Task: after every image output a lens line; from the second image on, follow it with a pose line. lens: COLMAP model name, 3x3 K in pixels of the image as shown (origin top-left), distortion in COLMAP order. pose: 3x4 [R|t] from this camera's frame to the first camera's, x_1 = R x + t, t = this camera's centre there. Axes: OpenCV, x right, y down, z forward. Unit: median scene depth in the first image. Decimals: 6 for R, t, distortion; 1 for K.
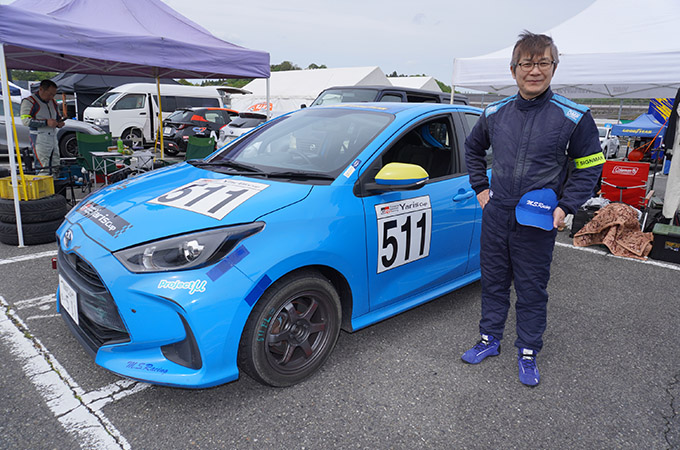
lens RADIAL K [[496.2, 0, 335.6], [0, 496.2, 222.7], [0, 0, 1]] dist [-0.044626, 0.031643]
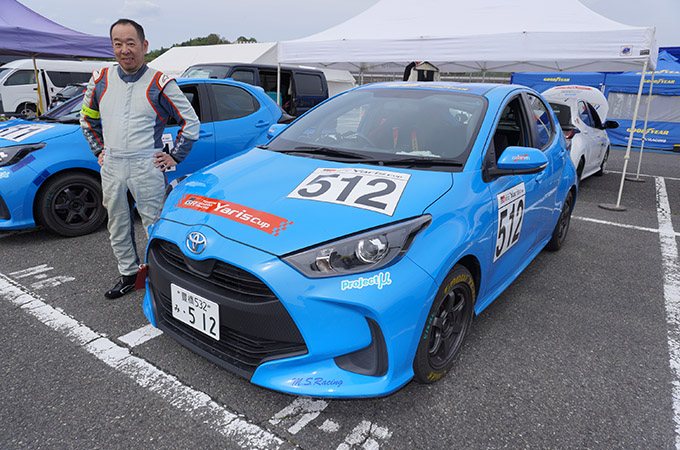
lens RADIAL K [[496.2, 0, 345.9], [0, 496.2, 227.9], [0, 0, 1]] dist [-0.044626, 0.031643]
pose [[0.988917, -0.044790, 0.141551, 0.165171], [0.036489, 0.997488, 0.060707, 0.058287], [-0.143914, -0.054869, 0.988068, -0.236924]]
